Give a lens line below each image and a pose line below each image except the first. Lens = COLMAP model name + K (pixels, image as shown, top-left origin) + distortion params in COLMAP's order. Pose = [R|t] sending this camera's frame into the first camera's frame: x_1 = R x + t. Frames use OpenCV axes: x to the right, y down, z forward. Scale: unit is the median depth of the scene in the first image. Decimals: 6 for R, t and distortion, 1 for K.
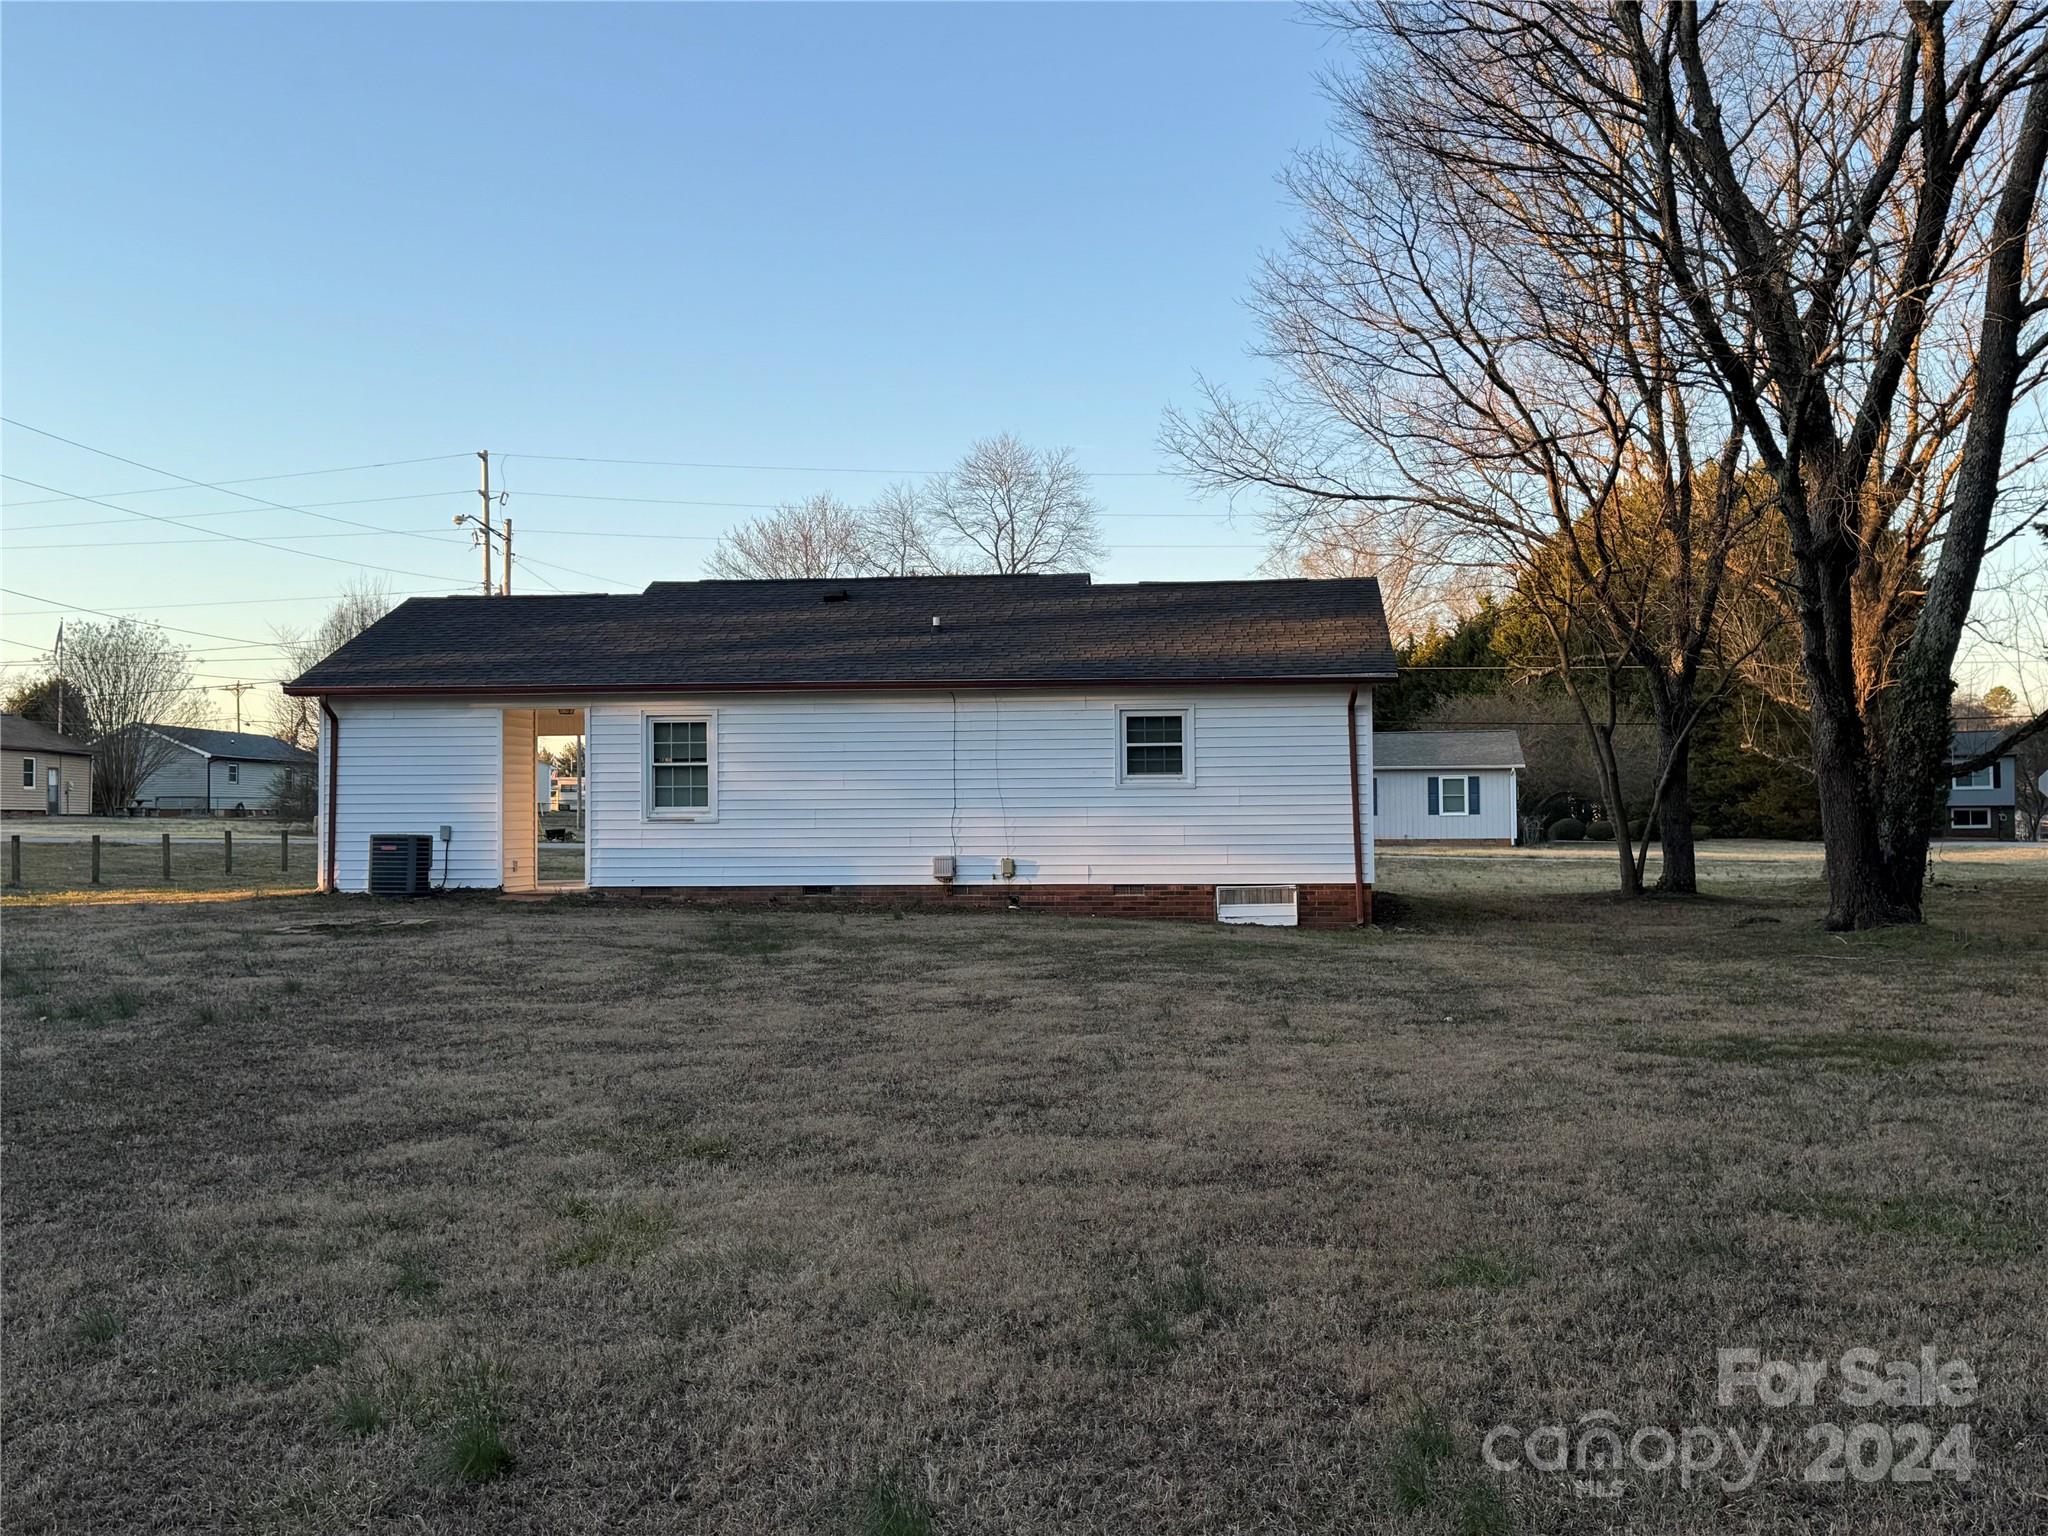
lens RADIAL K [[2059.5, 0, 1017.9], [0, 2059.5, 751.6], [0, 0, 1]] dist [0.110001, 0.000000]
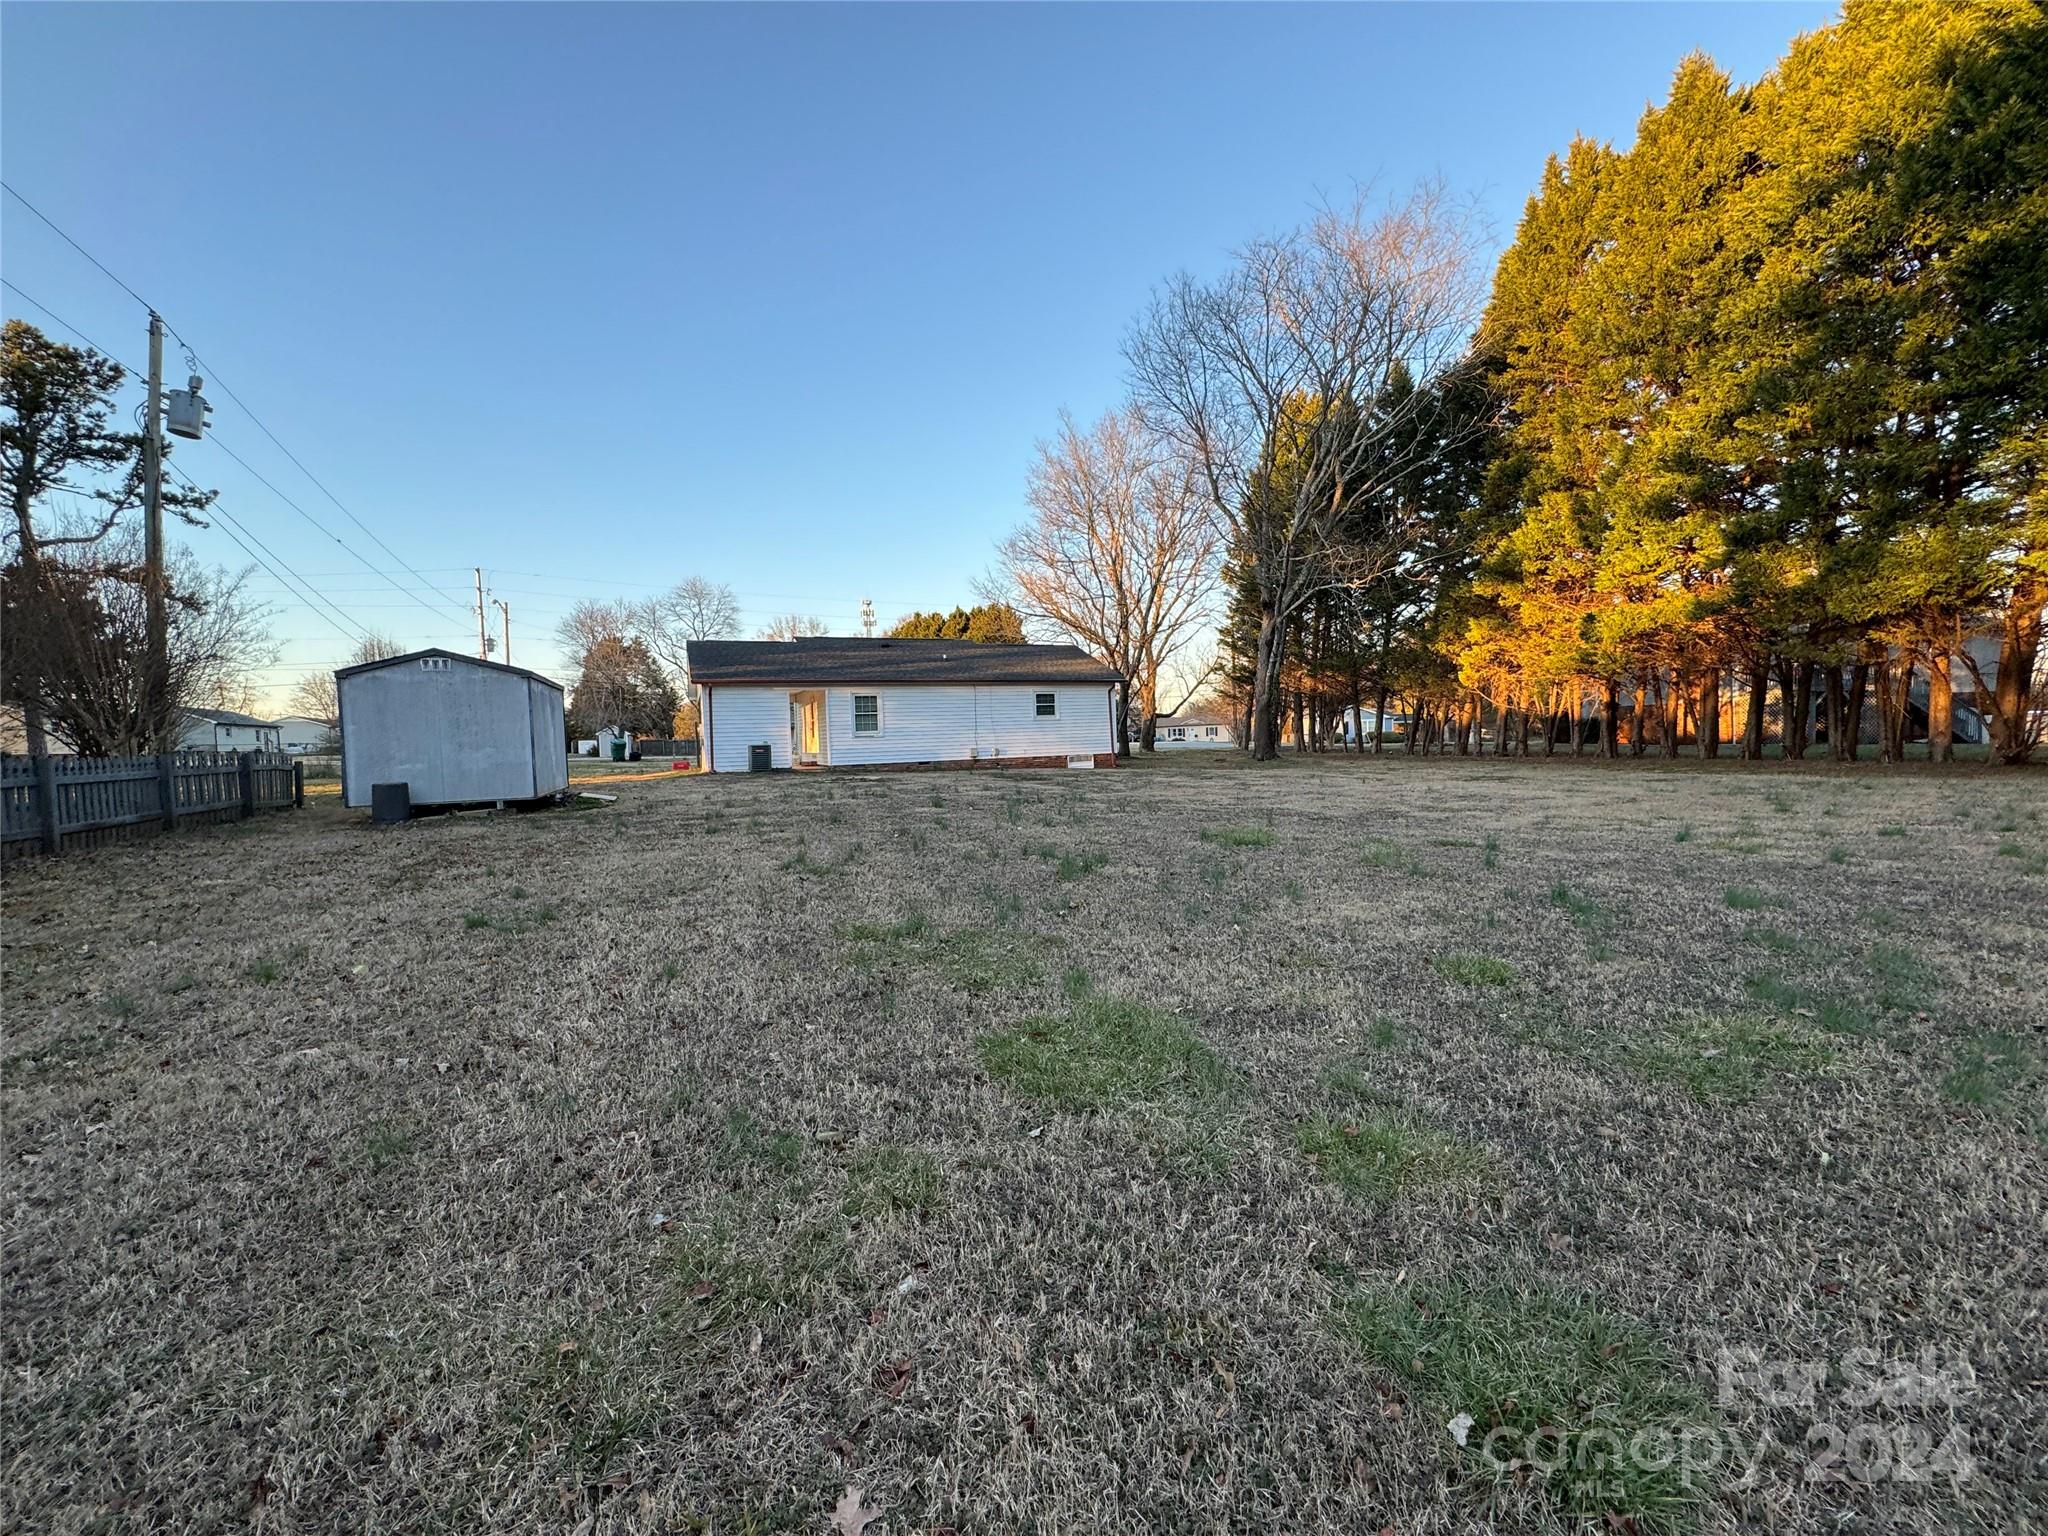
lens RADIAL K [[819.3, 0, 1022.7], [0, 819.3, 777.4], [0, 0, 1]] dist [-0.002554, 0.000349]
pose [[0.871888, -0.047486, 0.487397, -0.480431], [0.010775, 0.996907, 0.077852, 0.008301], [-0.489586, -0.062627, 0.869703, 0.074920]]
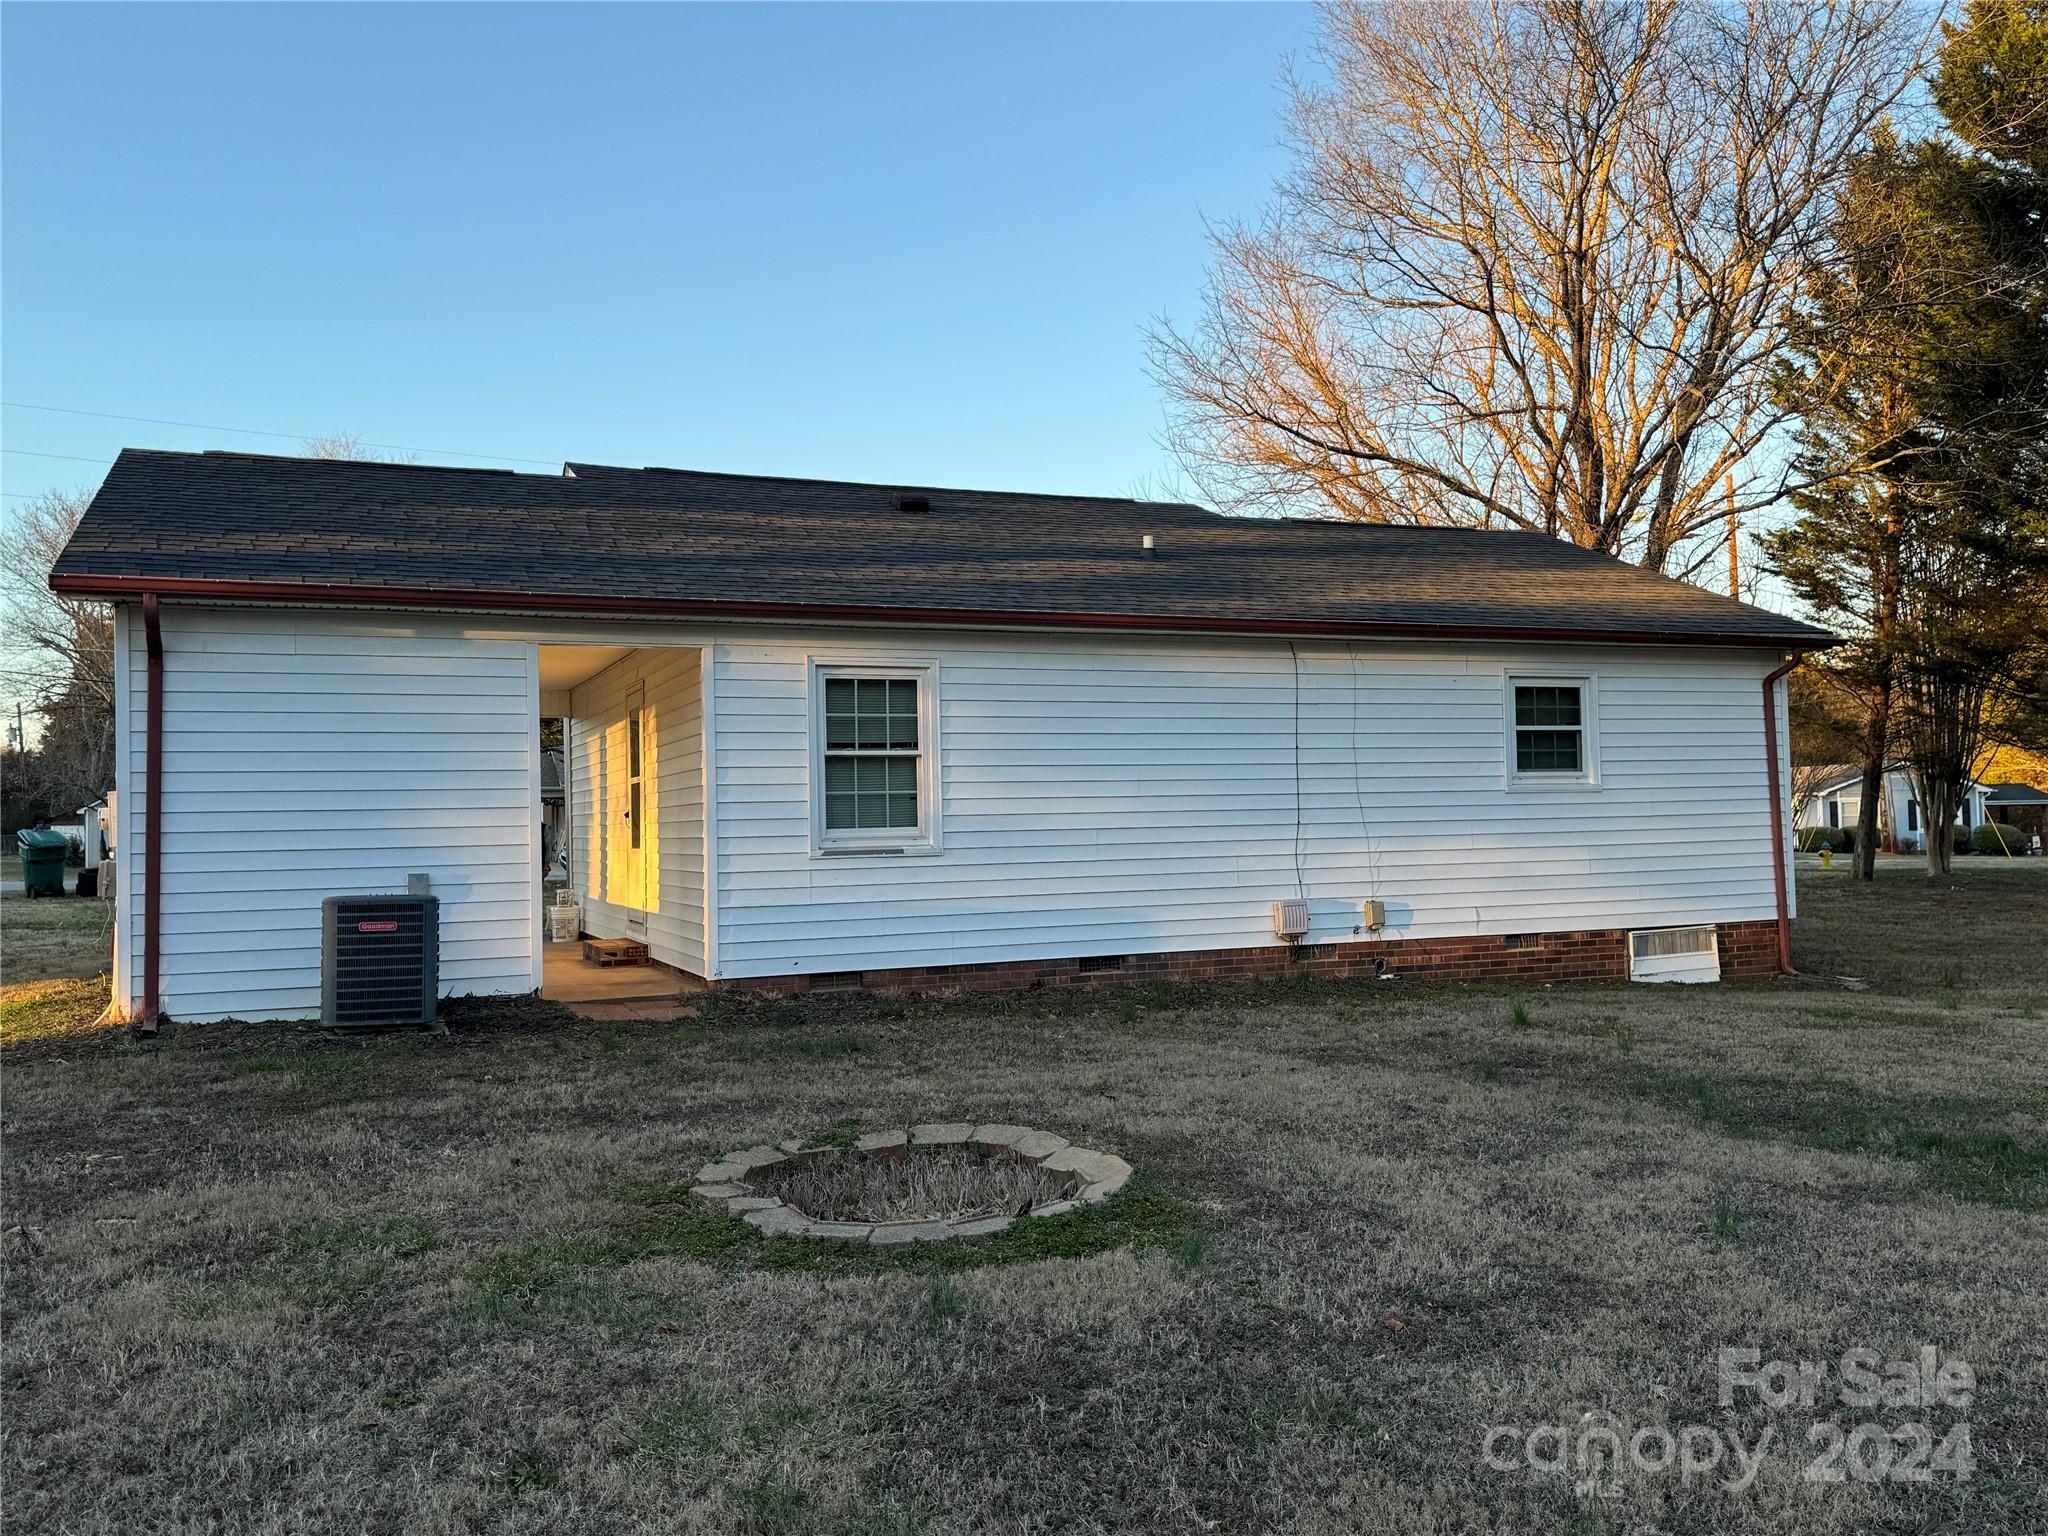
lens RADIAL K [[1606.9, 0, 1025.4], [0, 1606.9, 778.8], [0, 0, 1]] dist [0.029773, -0.031780]
pose [[0.873299, -0.001490, 0.487182, -0.343906], [-0.004181, 0.999936, 0.010553, 0.008436], [-0.487167, -0.011253, 0.873237, 0.606744]]
